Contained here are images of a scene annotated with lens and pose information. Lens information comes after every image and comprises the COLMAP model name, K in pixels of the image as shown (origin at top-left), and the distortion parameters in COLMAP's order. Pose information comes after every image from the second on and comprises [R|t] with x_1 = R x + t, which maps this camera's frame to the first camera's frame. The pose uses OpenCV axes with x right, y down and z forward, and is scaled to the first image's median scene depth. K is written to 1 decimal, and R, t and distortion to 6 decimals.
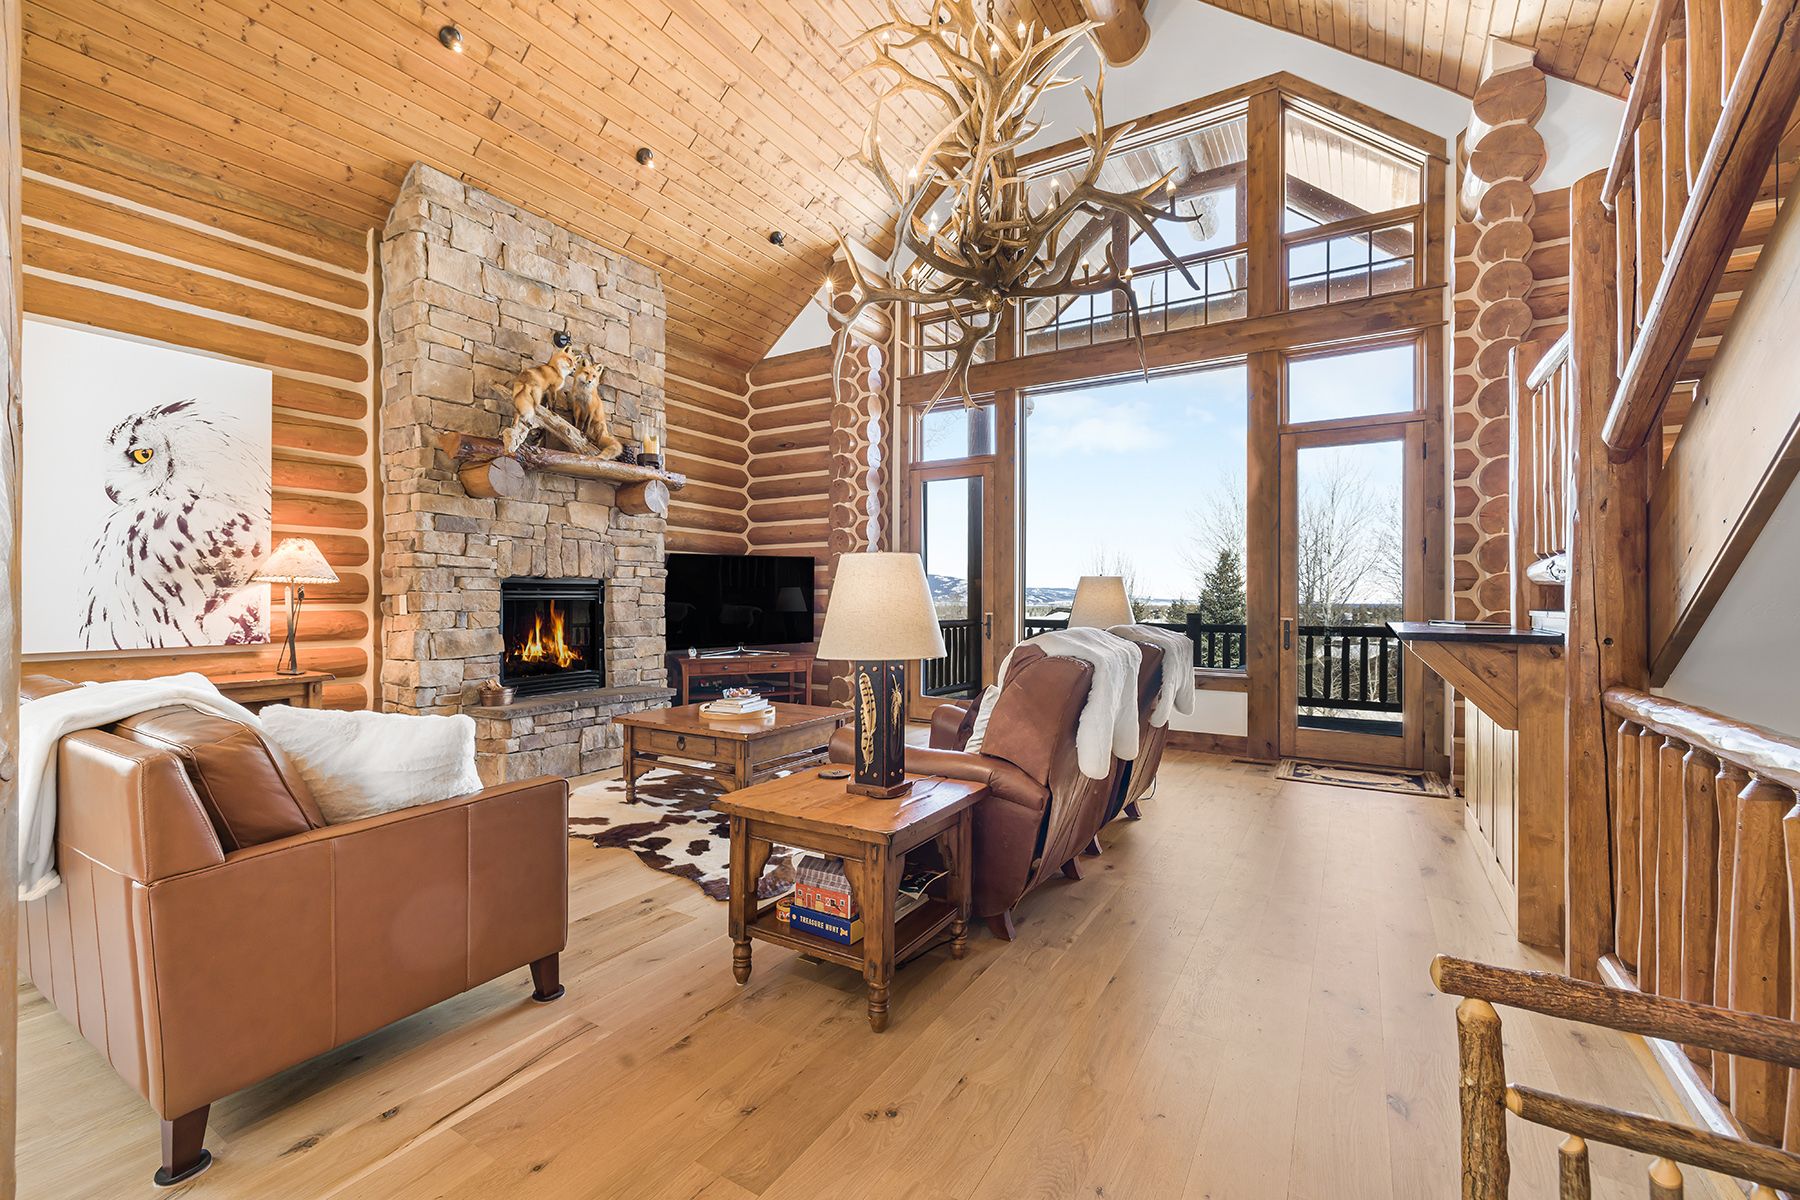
lens RADIAL K [[756.1, 0, 883.5], [0, 756.1, 595.1], [0, 0, 1]] dist [-0.000901, 0.000165]
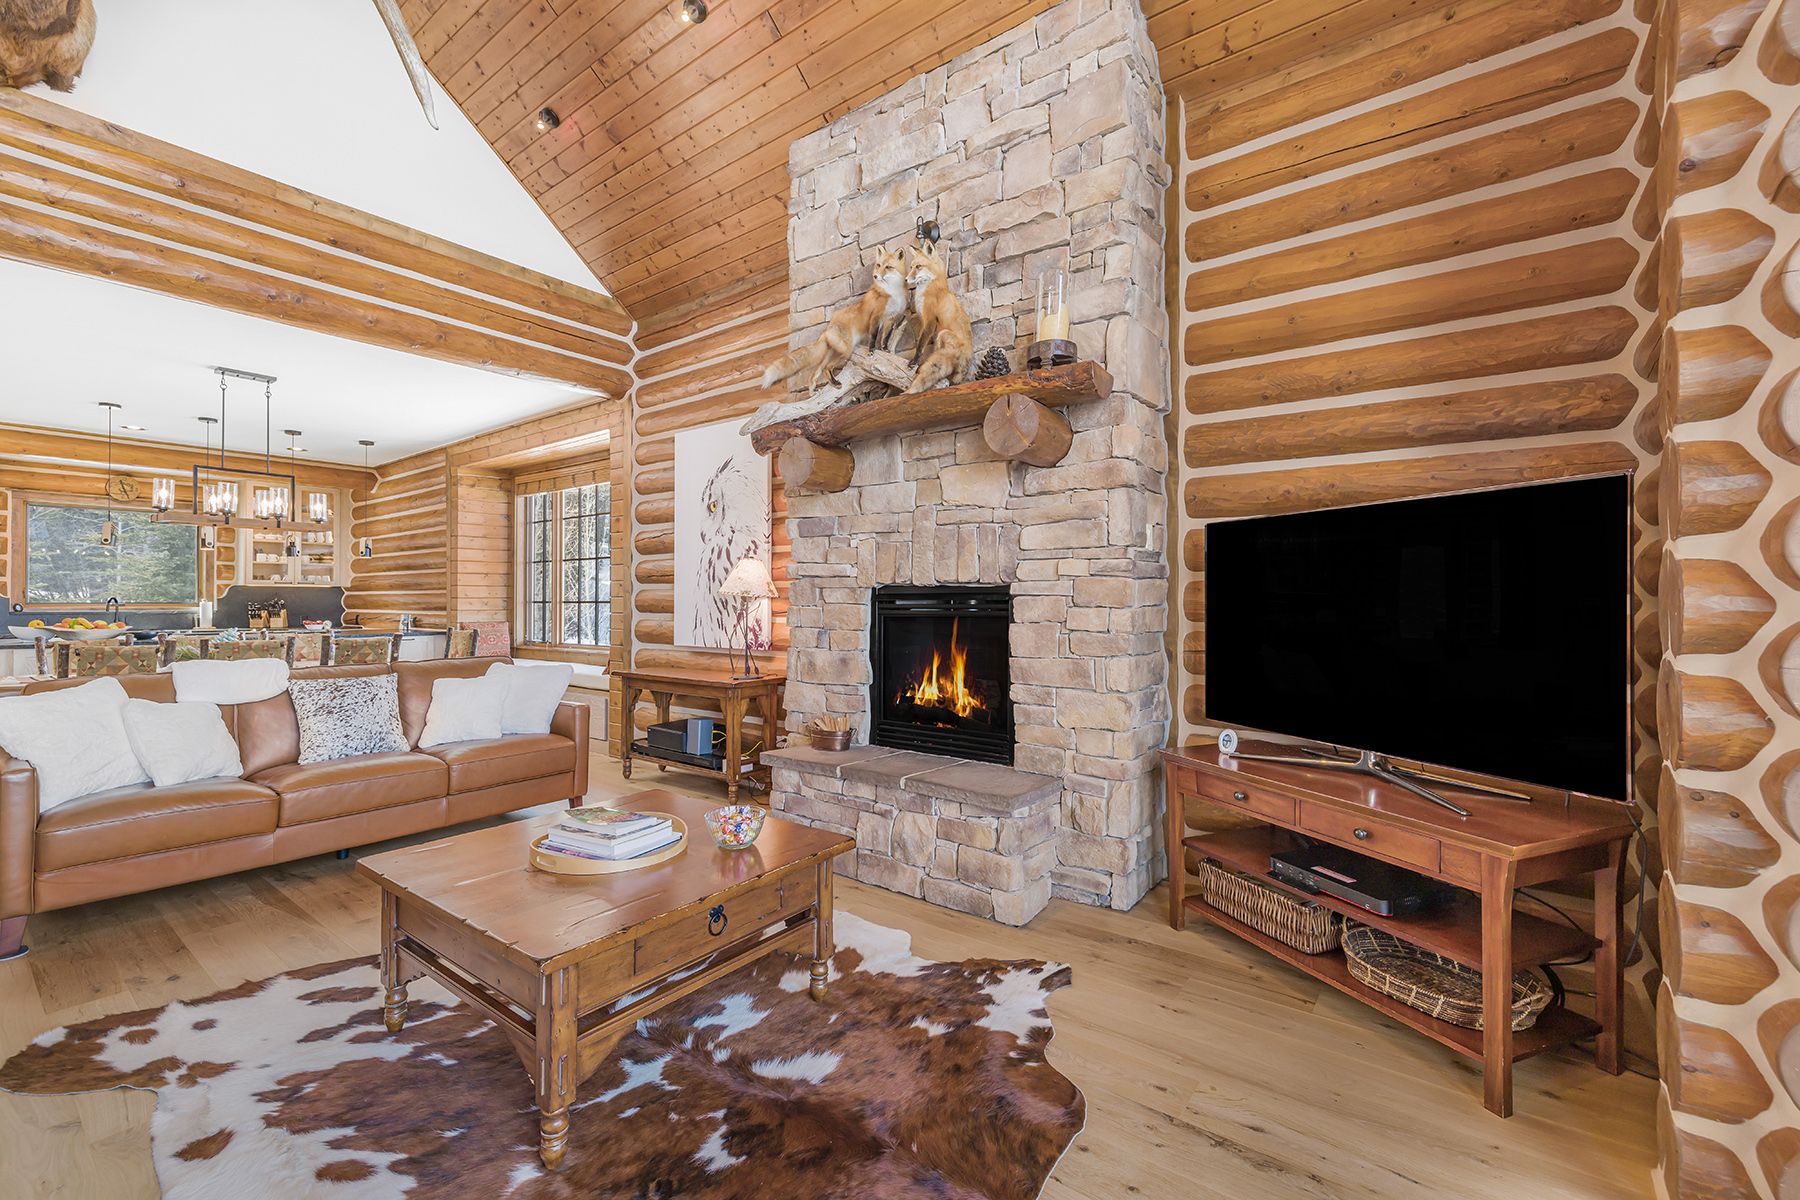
lens RADIAL K [[756.1, 0, 888.3], [0, 756.1, 593.5], [0, 0, 1]] dist [-0.000901, 0.000165]
pose [[-0.103982, -0.015382, -0.994460, 0.263750], [-0.004175, 0.999878, -0.015029, -0.005567], [0.994570, 0.002590, -0.104033, 1.117638]]
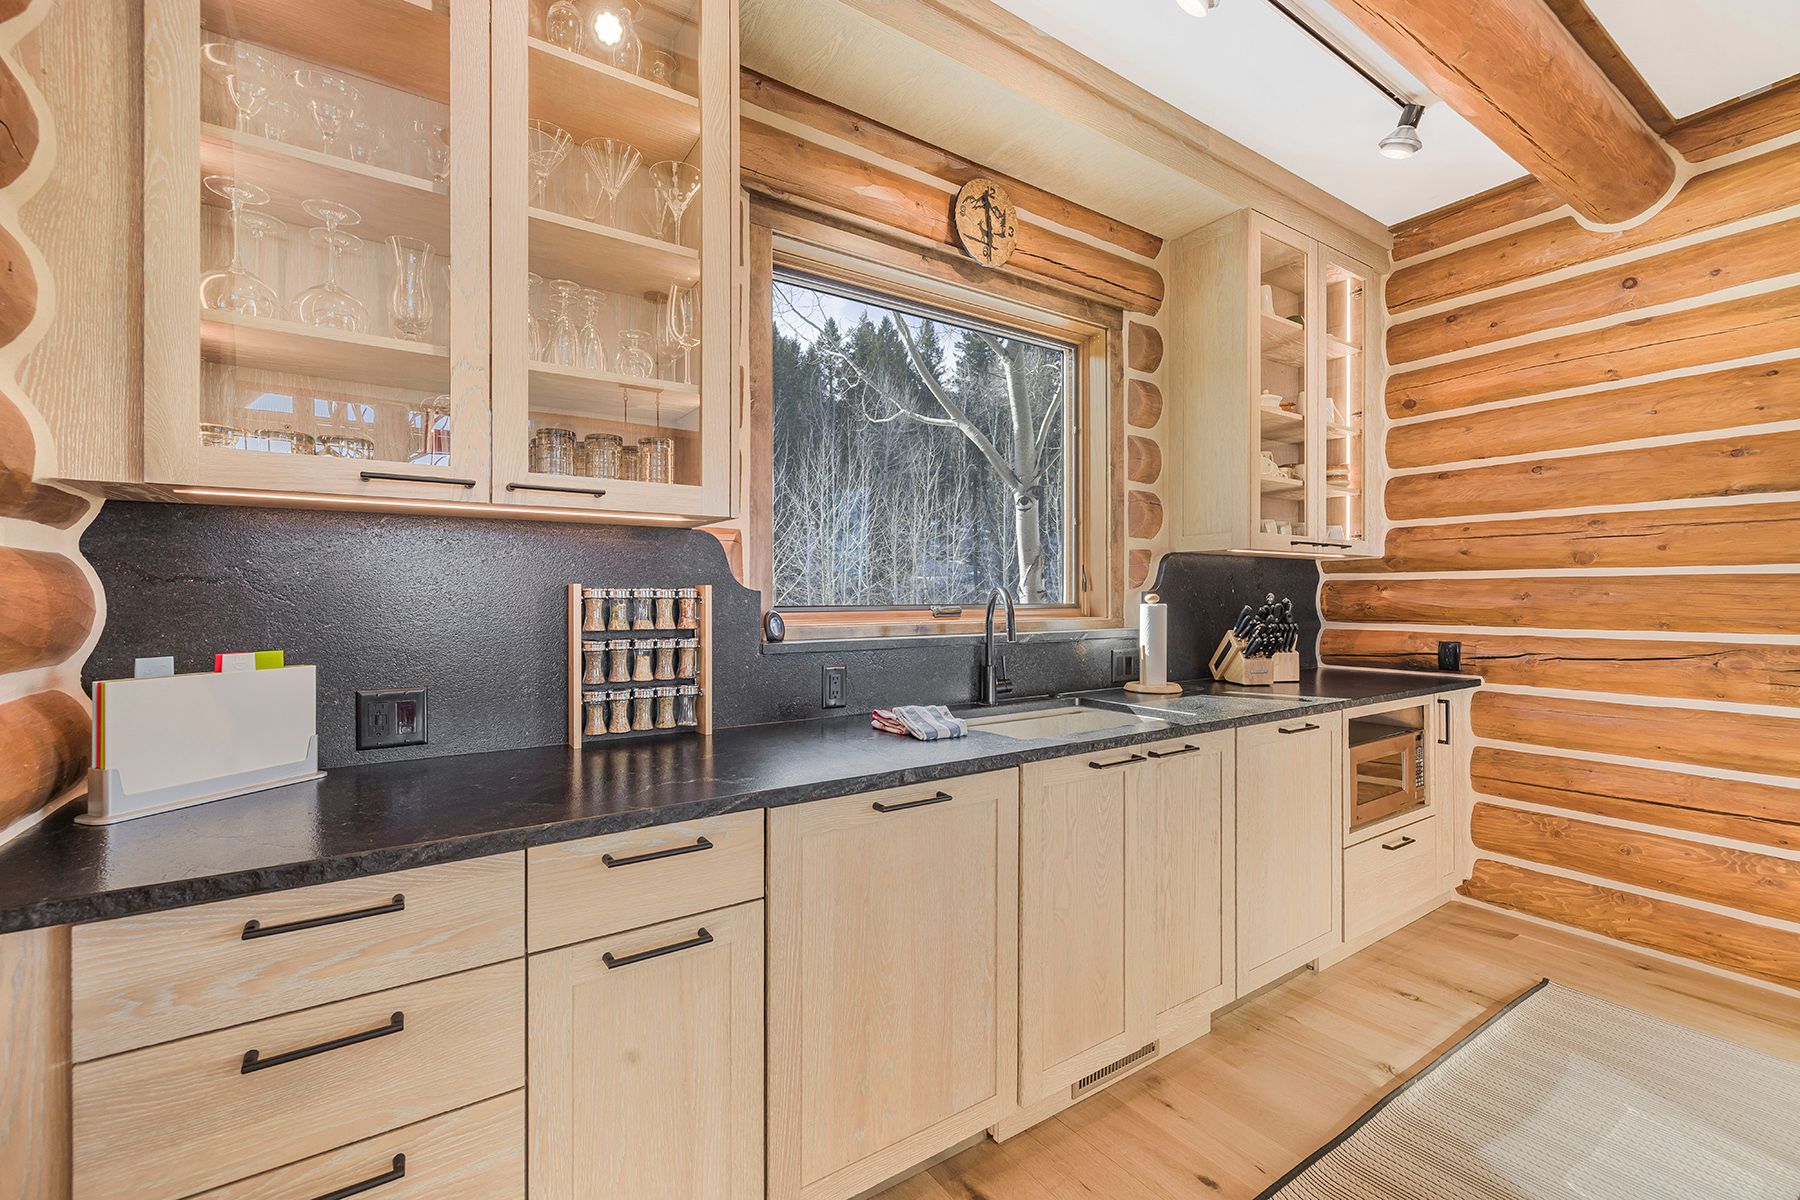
lens RADIAL K [[756.1, 0, 881.0], [0, 756.1, 594.8], [0, 0, 1]] dist [-0.000901, 0.000165]
pose [[-0.424685, -0.003508, -0.905334, -0.727460], [-0.002907, 0.999993, -0.002511, -0.010364], [0.905337, 0.001565, -0.424692, -0.570077]]
